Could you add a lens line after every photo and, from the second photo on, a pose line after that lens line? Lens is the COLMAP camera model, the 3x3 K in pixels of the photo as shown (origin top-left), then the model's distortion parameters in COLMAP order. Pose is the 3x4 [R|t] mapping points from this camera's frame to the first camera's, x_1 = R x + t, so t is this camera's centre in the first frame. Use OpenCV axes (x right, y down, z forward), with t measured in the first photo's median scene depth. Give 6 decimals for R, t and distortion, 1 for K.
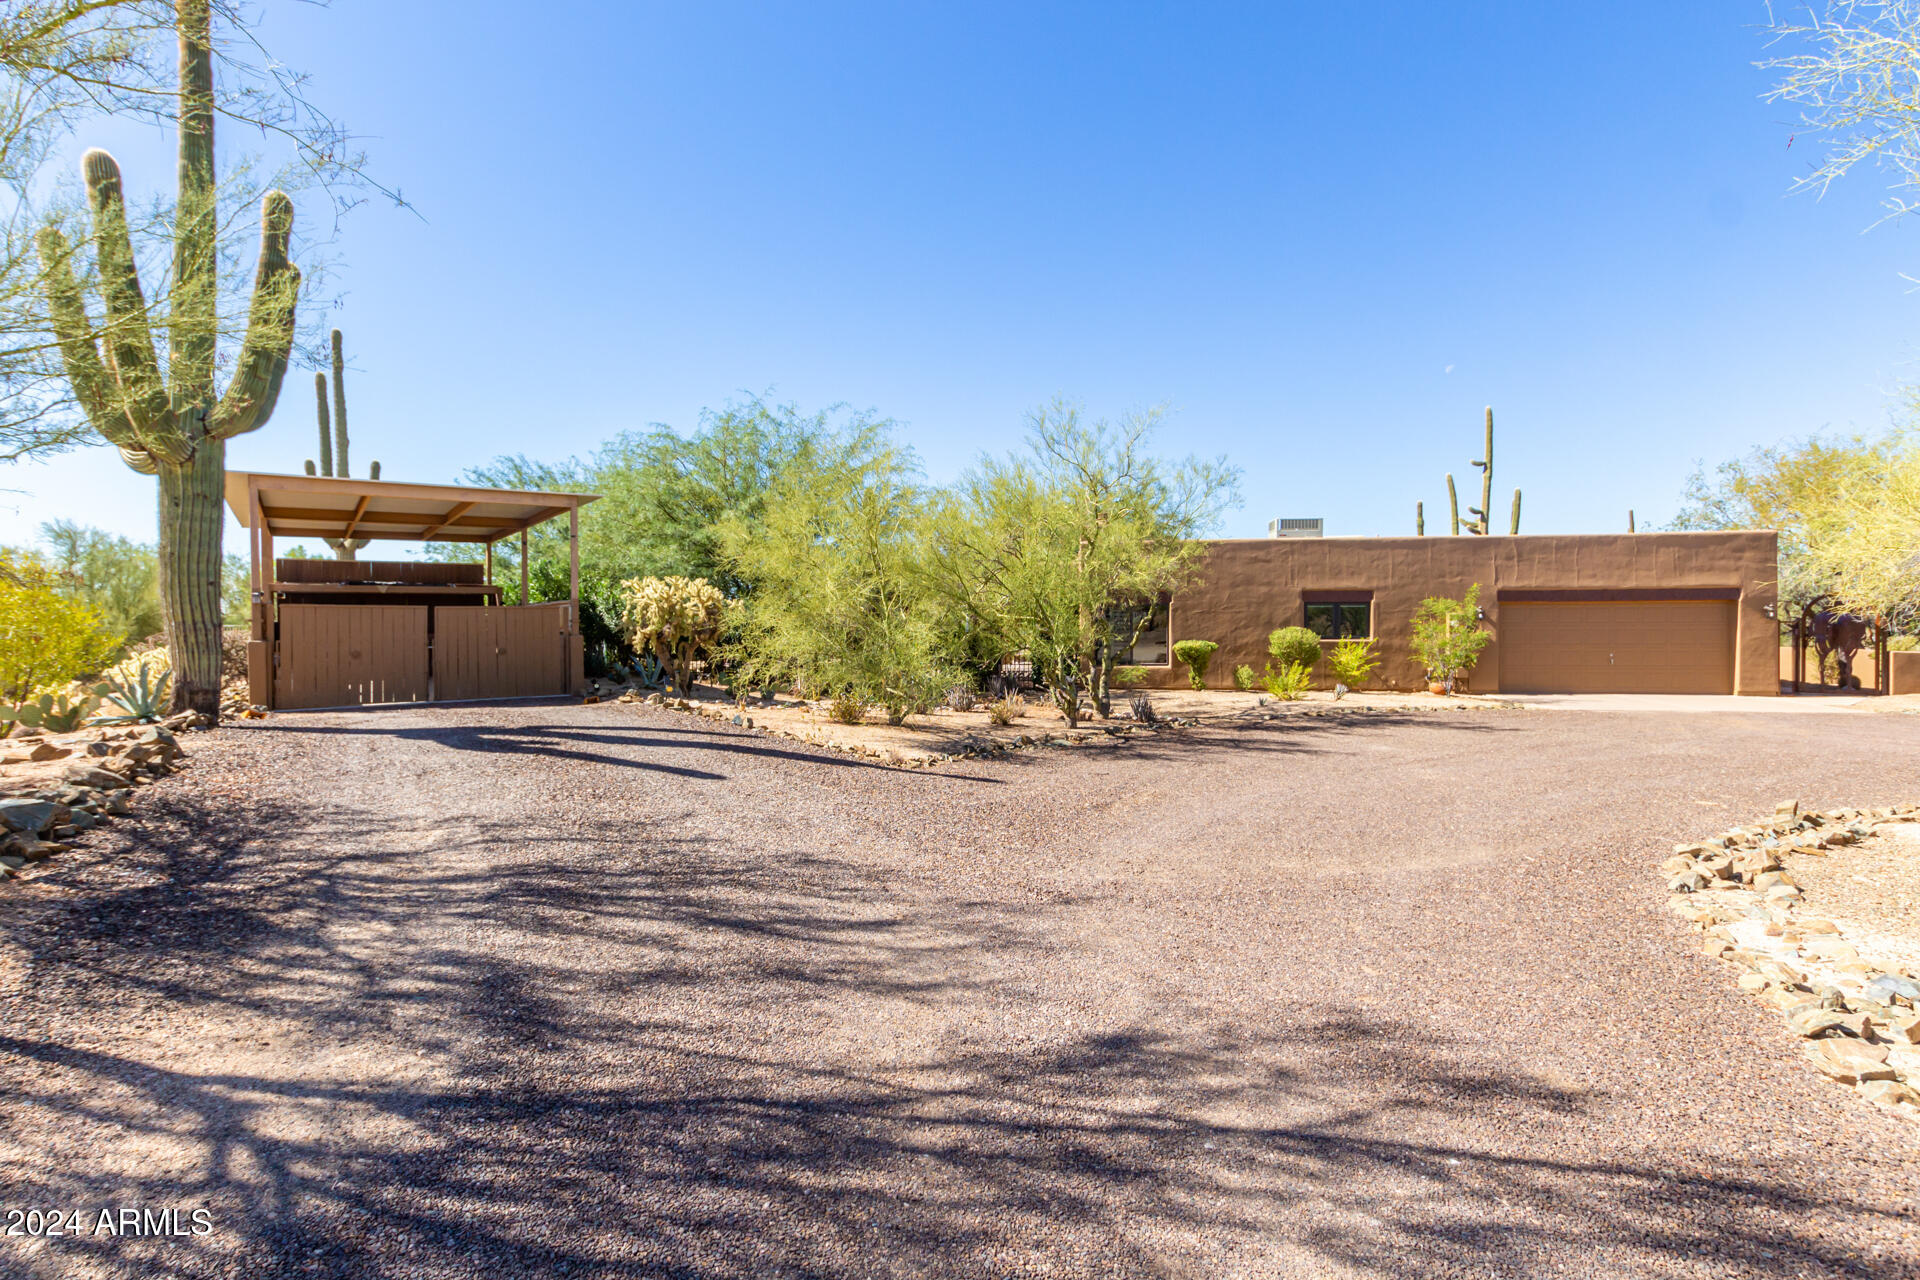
lens RADIAL K [[868.8, 0, 959.0], [0, 868.8, 632.2], [0, 0, 1]] dist [0.001506, -0.001690]
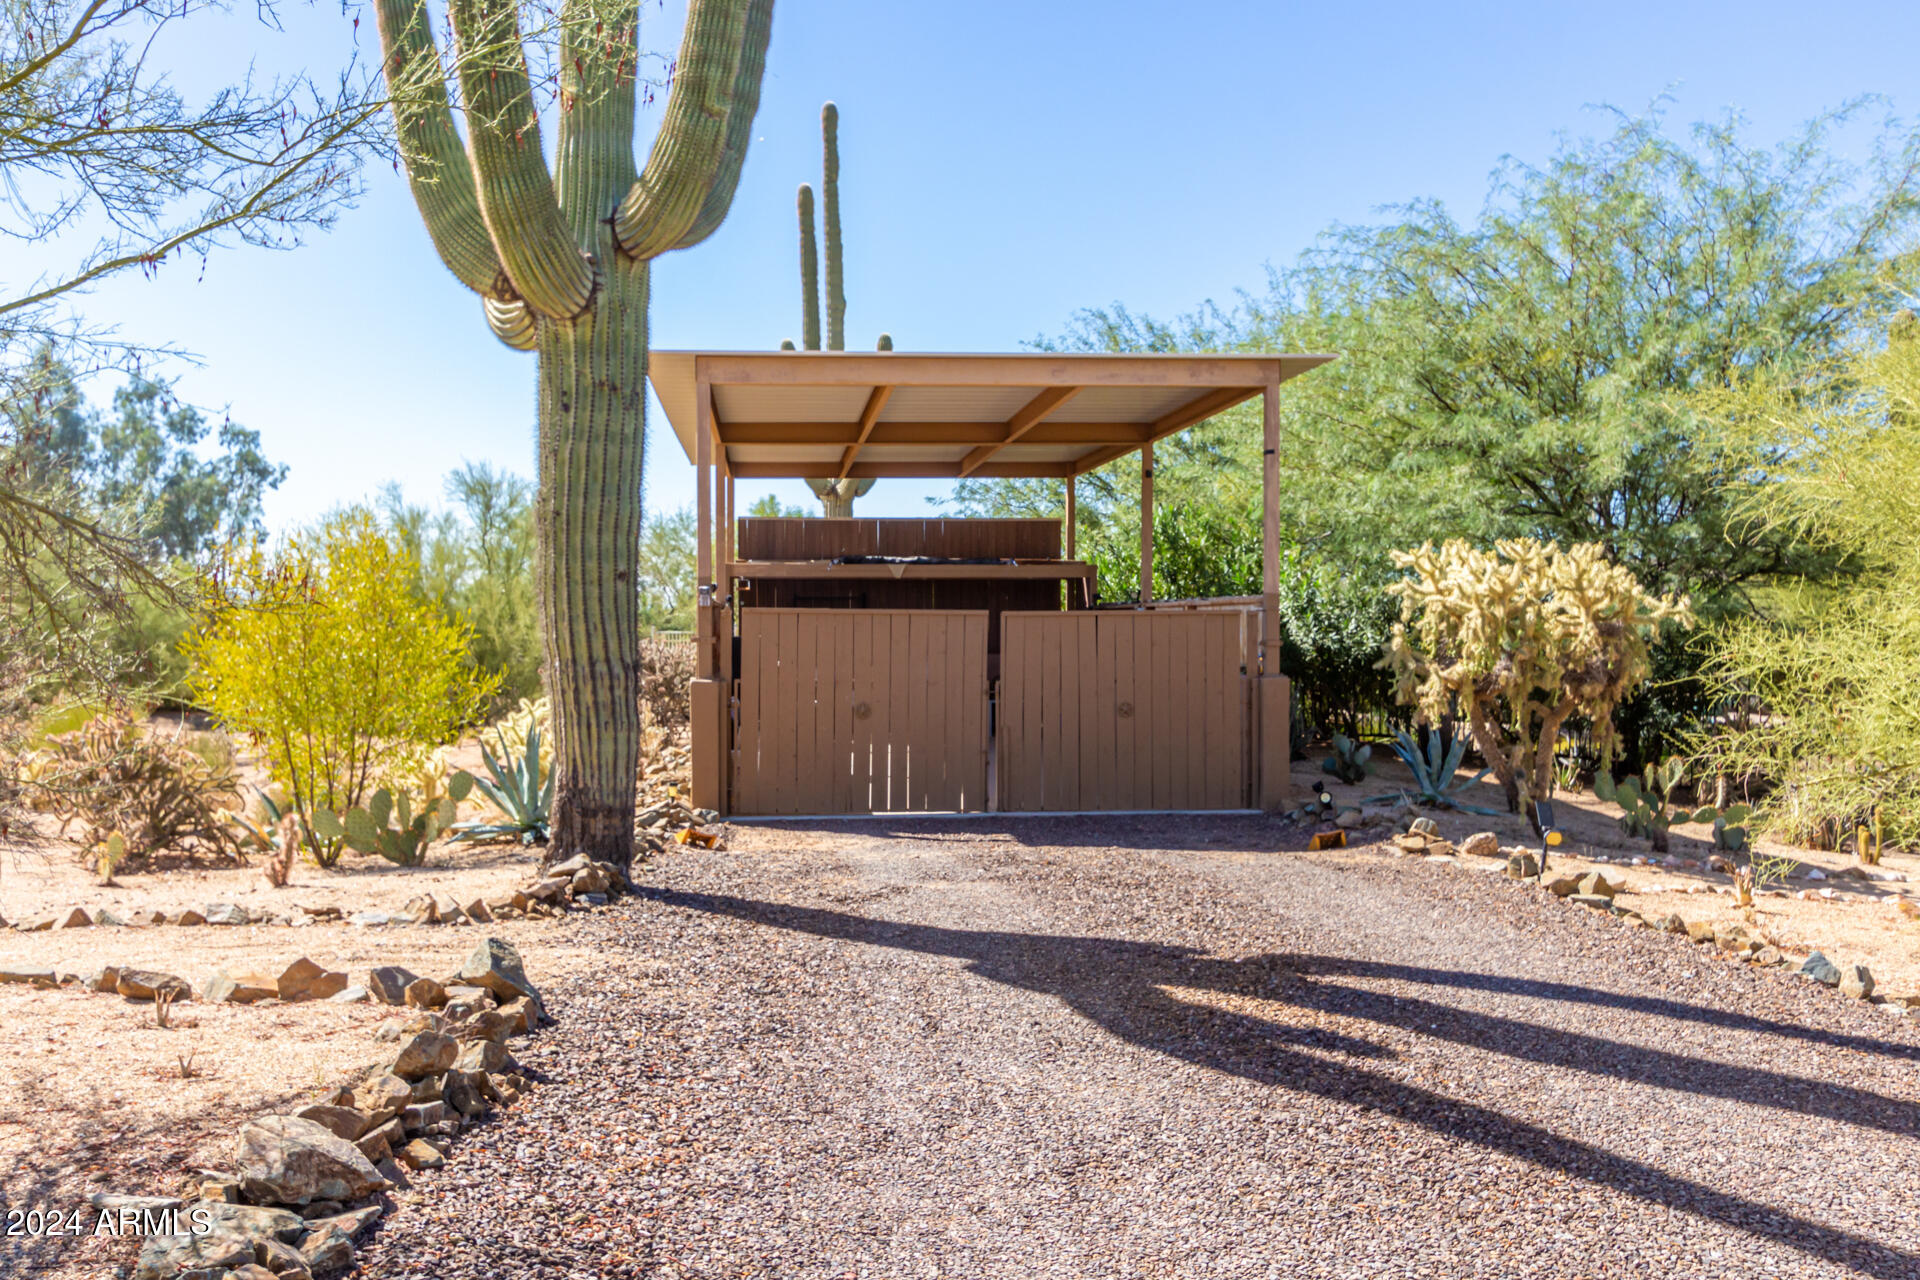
lens RADIAL K [[1661.5, 0, 954.4], [0, 1661.5, 643.5], [0, 0, 1]] dist [-0.016361, 0.002149]
pose [[0.859292, 0.015626, -0.511247, -0.119337], [-0.013975, 0.999877, 0.007072, -0.013335], [0.511294, 0.001068, 0.859405, 0.154170]]
